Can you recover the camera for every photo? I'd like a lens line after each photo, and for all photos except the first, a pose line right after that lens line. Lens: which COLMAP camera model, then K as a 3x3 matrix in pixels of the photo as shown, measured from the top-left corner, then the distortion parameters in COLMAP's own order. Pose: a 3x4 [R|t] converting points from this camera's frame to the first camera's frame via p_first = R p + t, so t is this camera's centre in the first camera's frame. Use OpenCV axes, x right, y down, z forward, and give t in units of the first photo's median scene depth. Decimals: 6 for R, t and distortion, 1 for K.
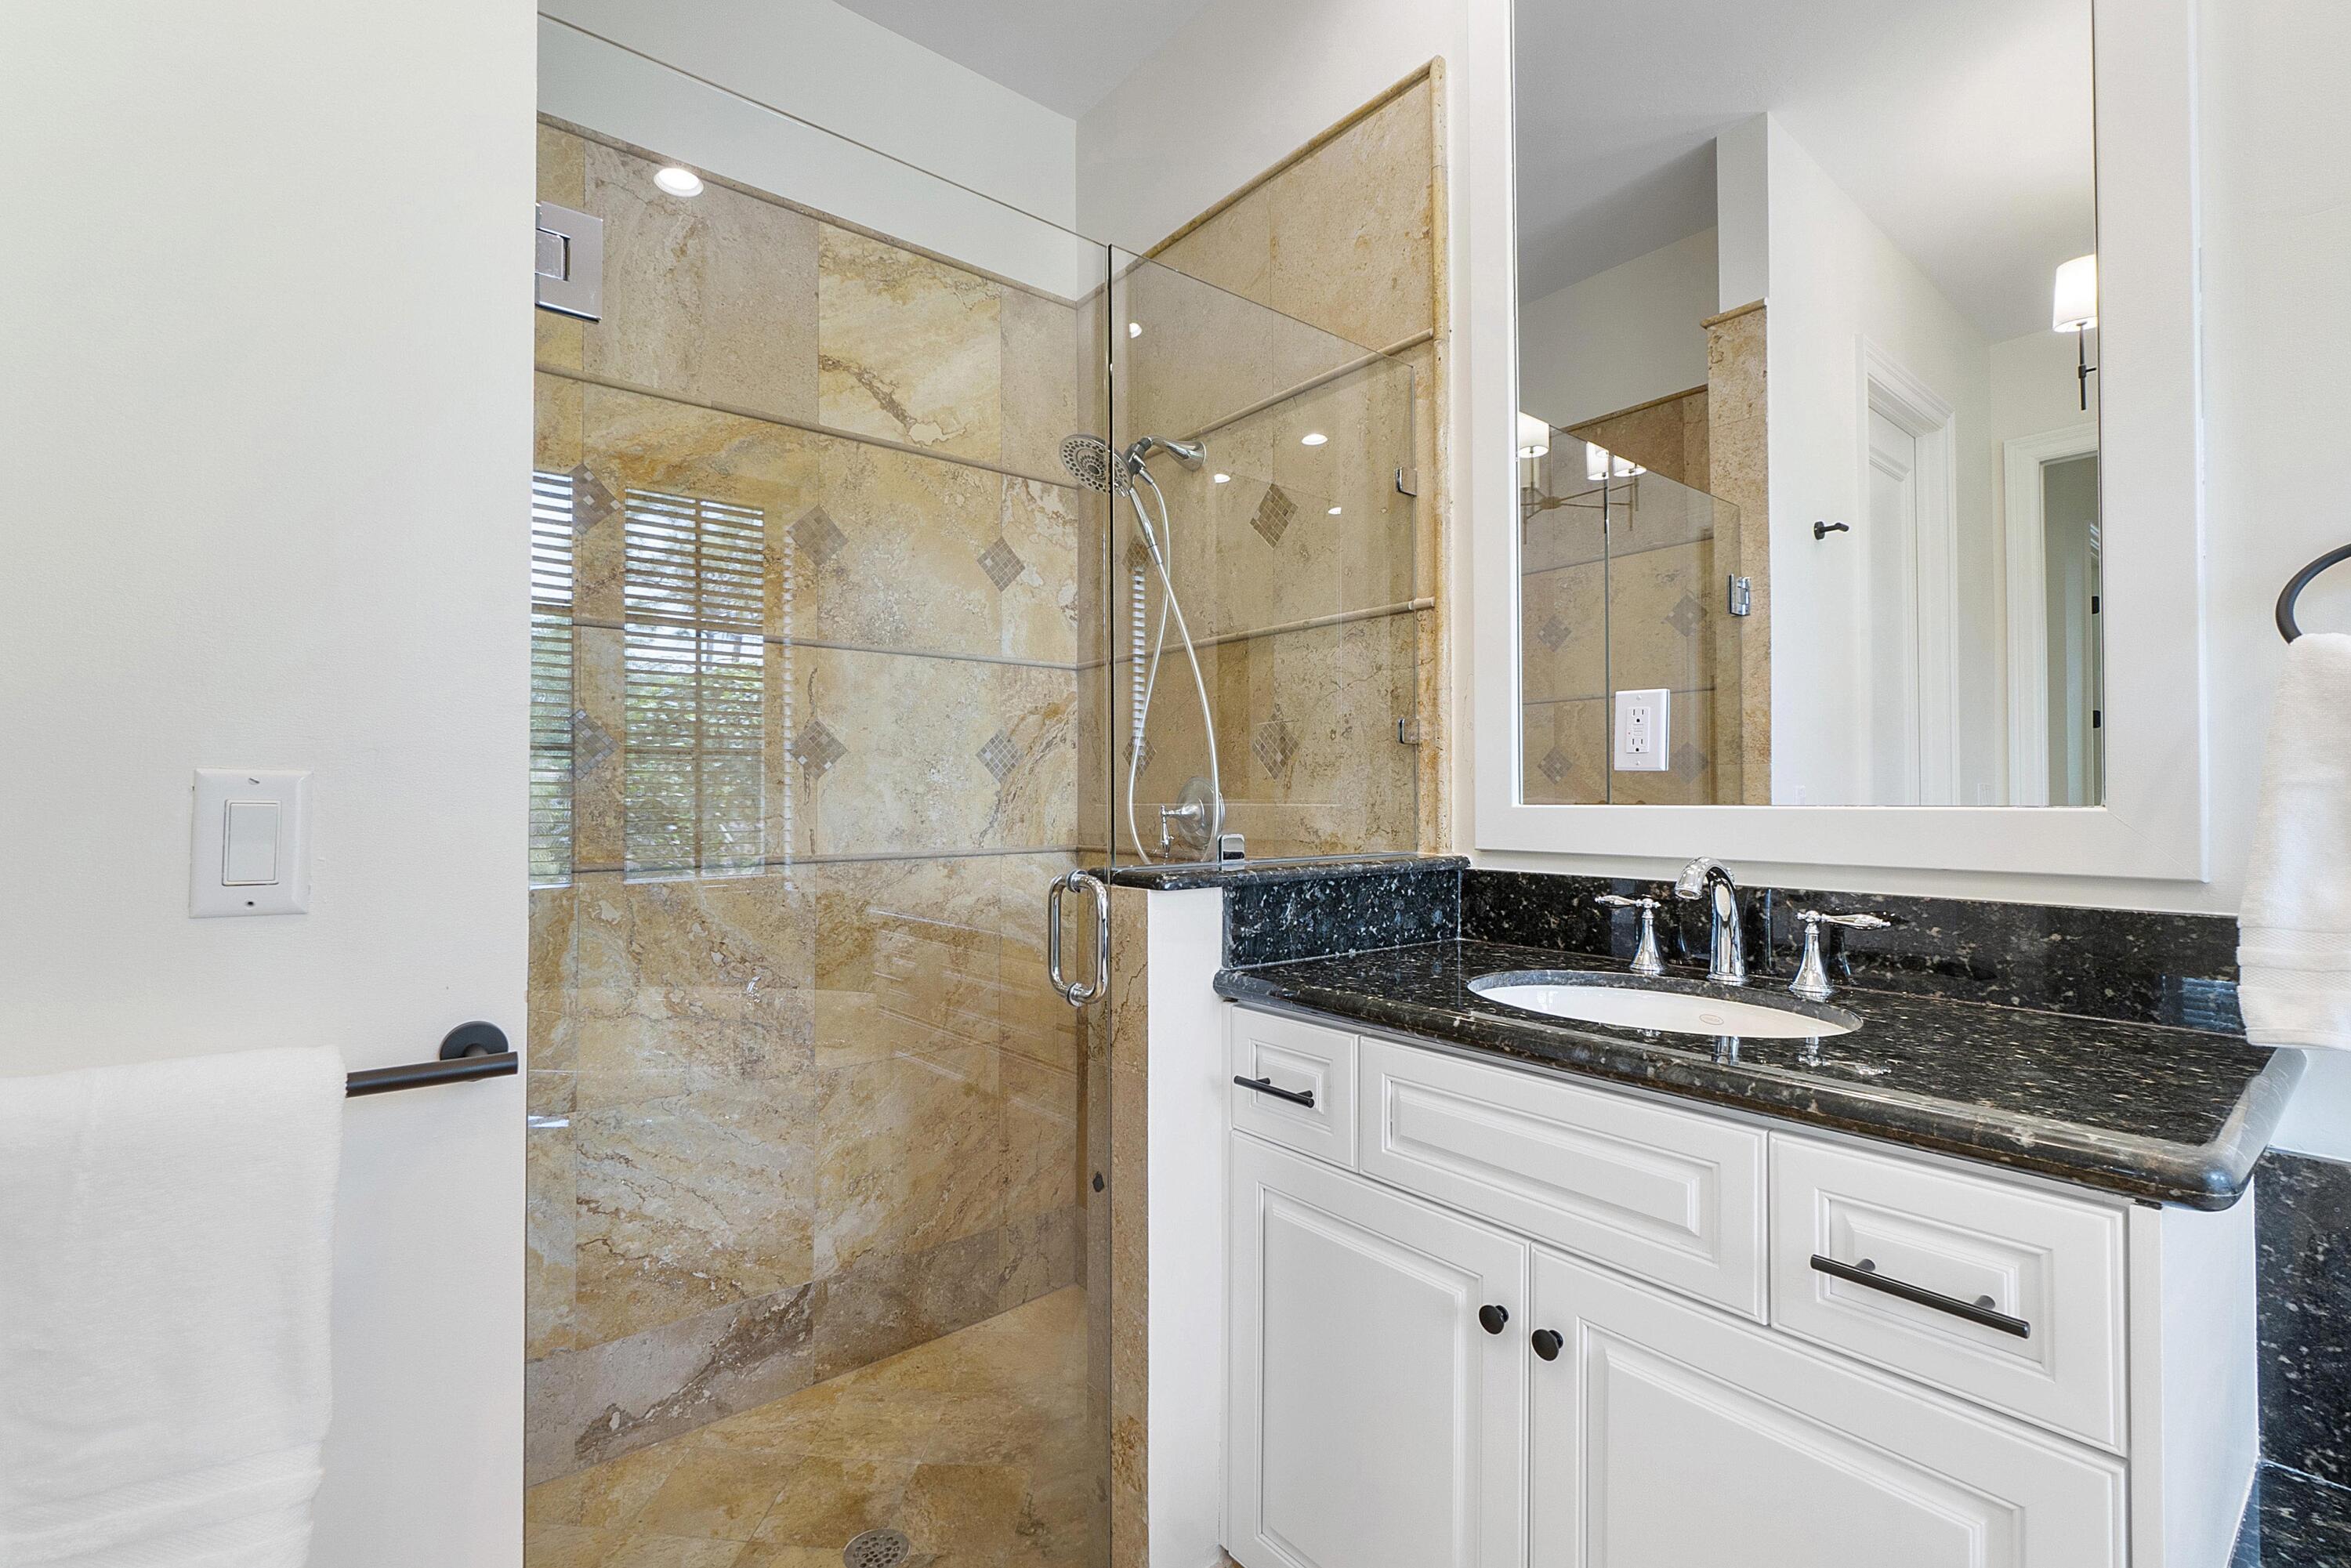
lens RADIAL K [[1022.2, 0, 1159.8], [0, 1022.2, 775.7], [0, 0, 1]] dist [-0.007702, 0.002799]
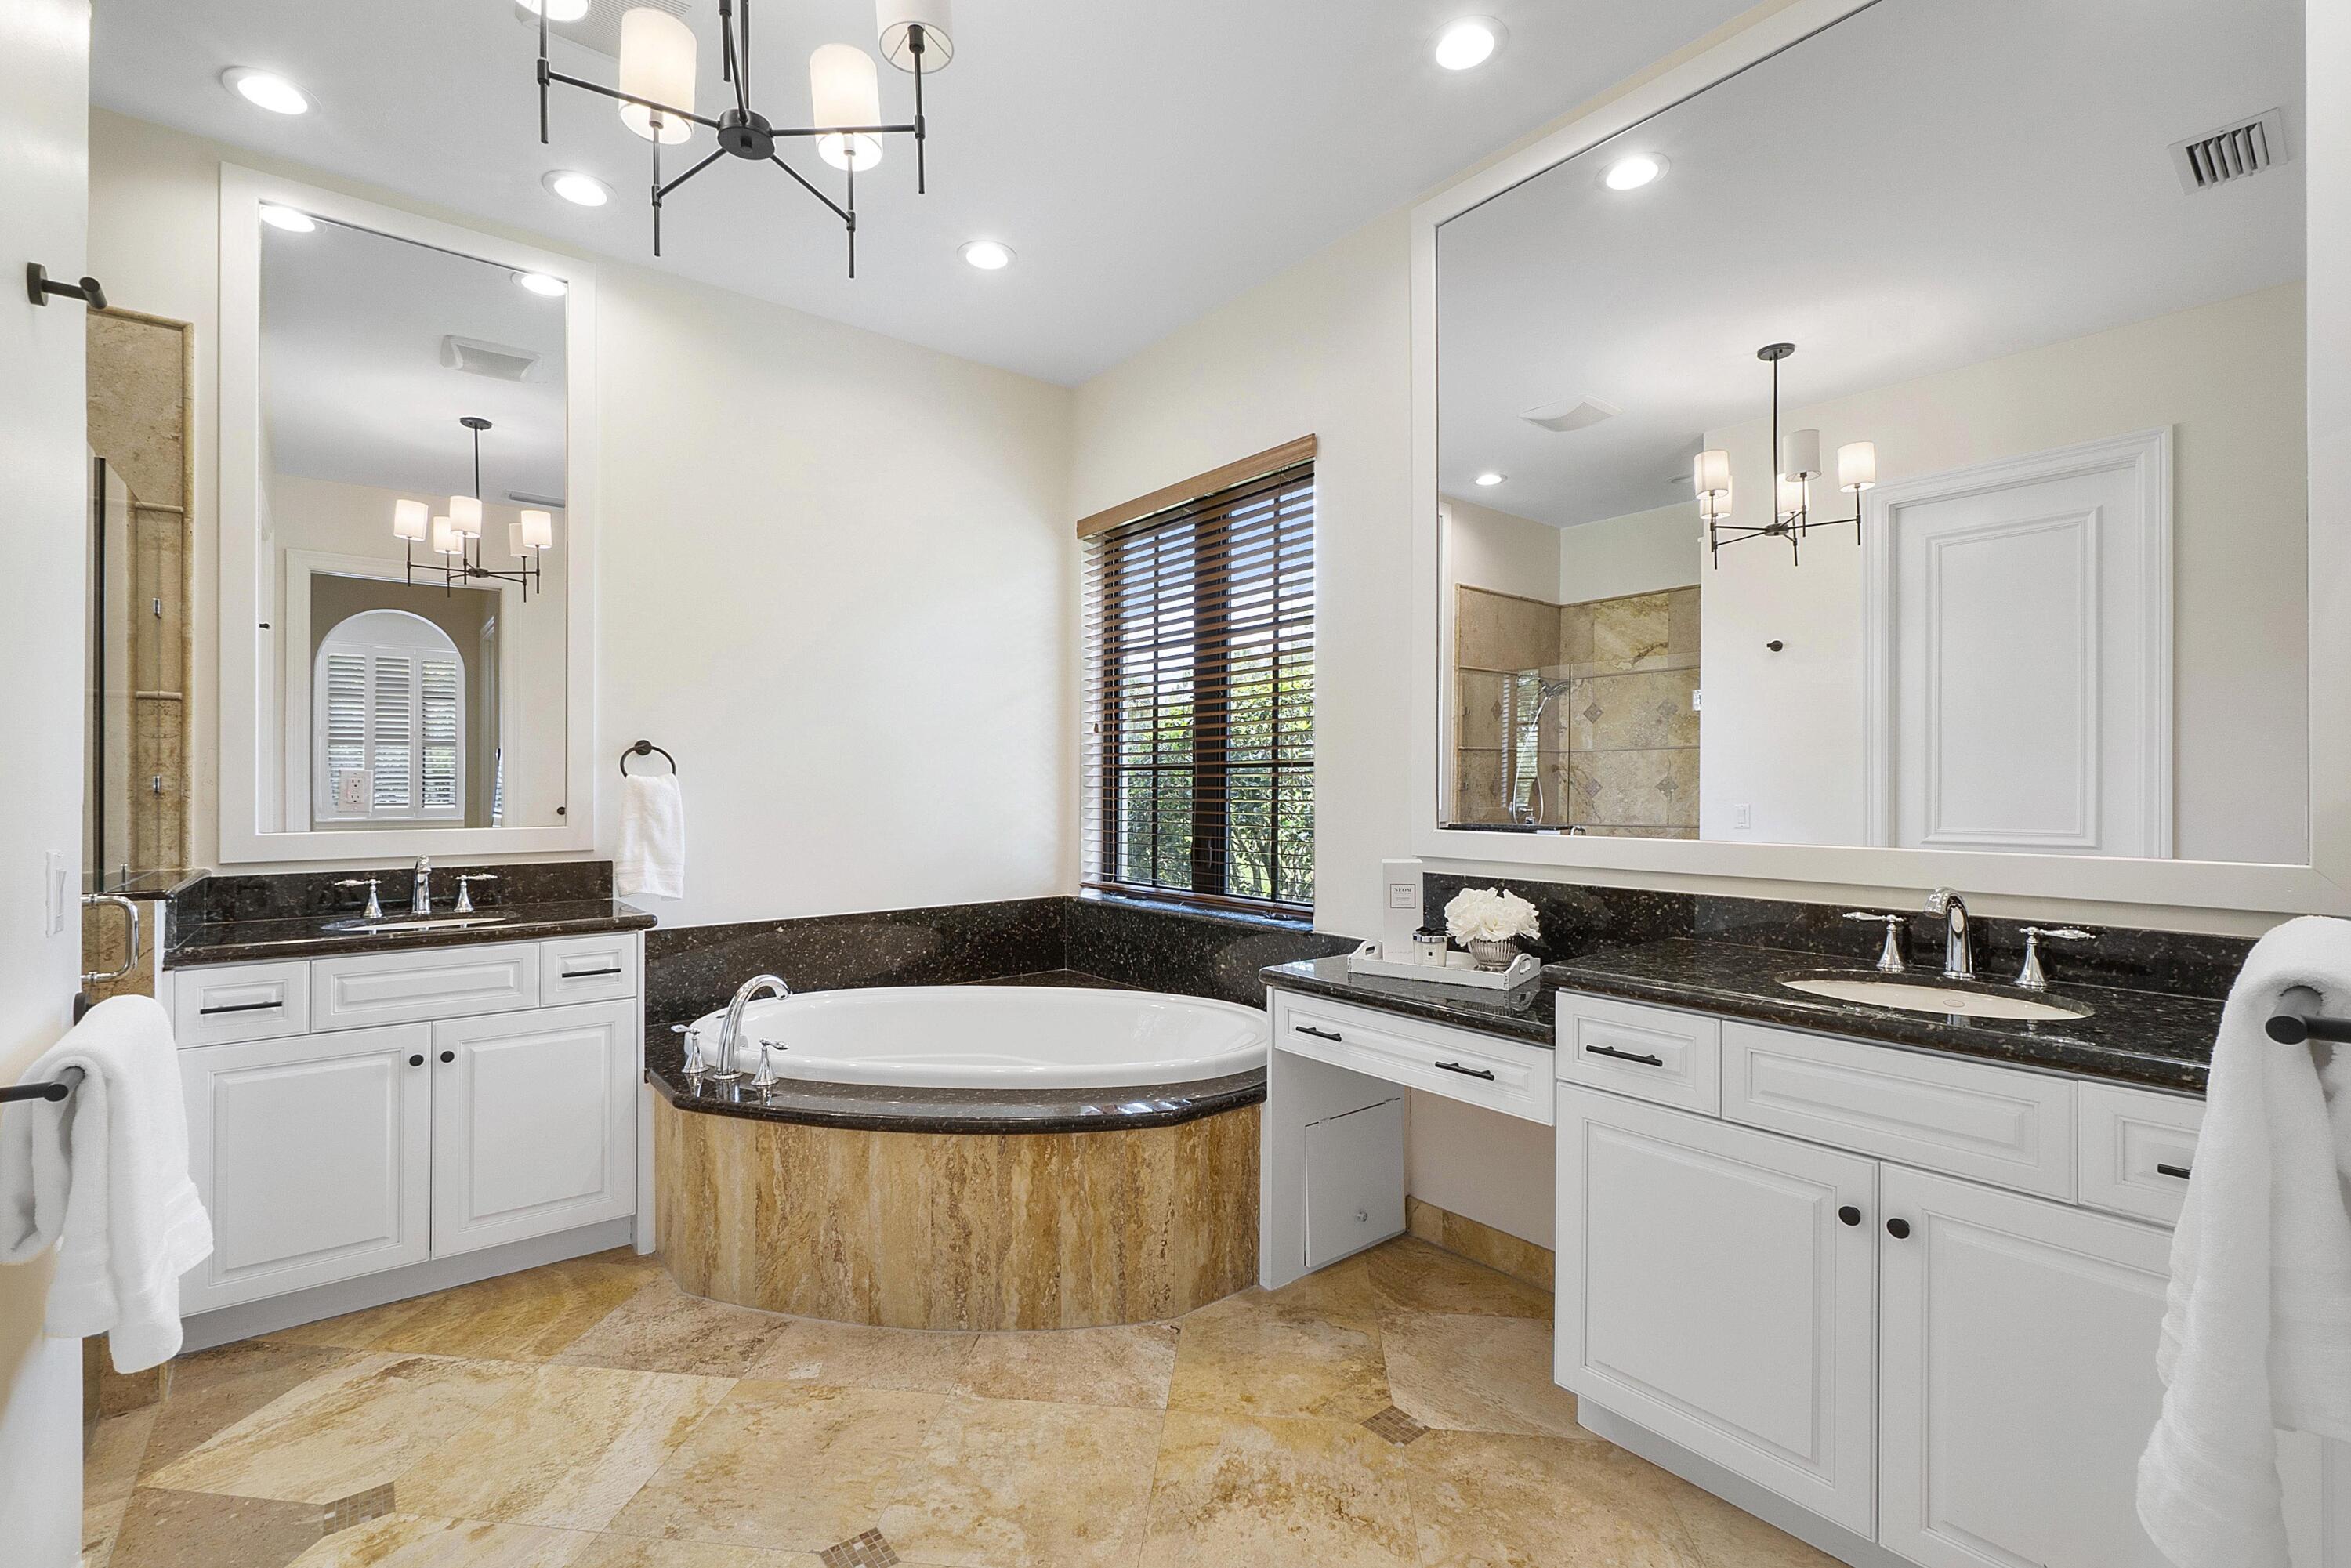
lens RADIAL K [[1022.2, 0, 1170.2], [0, 1022.2, 780.1], [0, 0, 1]] dist [-0.007702, 0.002799]
pose [[-0.022212, 0.004038, 0.999745, -1.314848], [-0.024851, 0.999681, -0.004590, -0.085641], [-0.999444, -0.024946, -0.022105, -0.415106]]
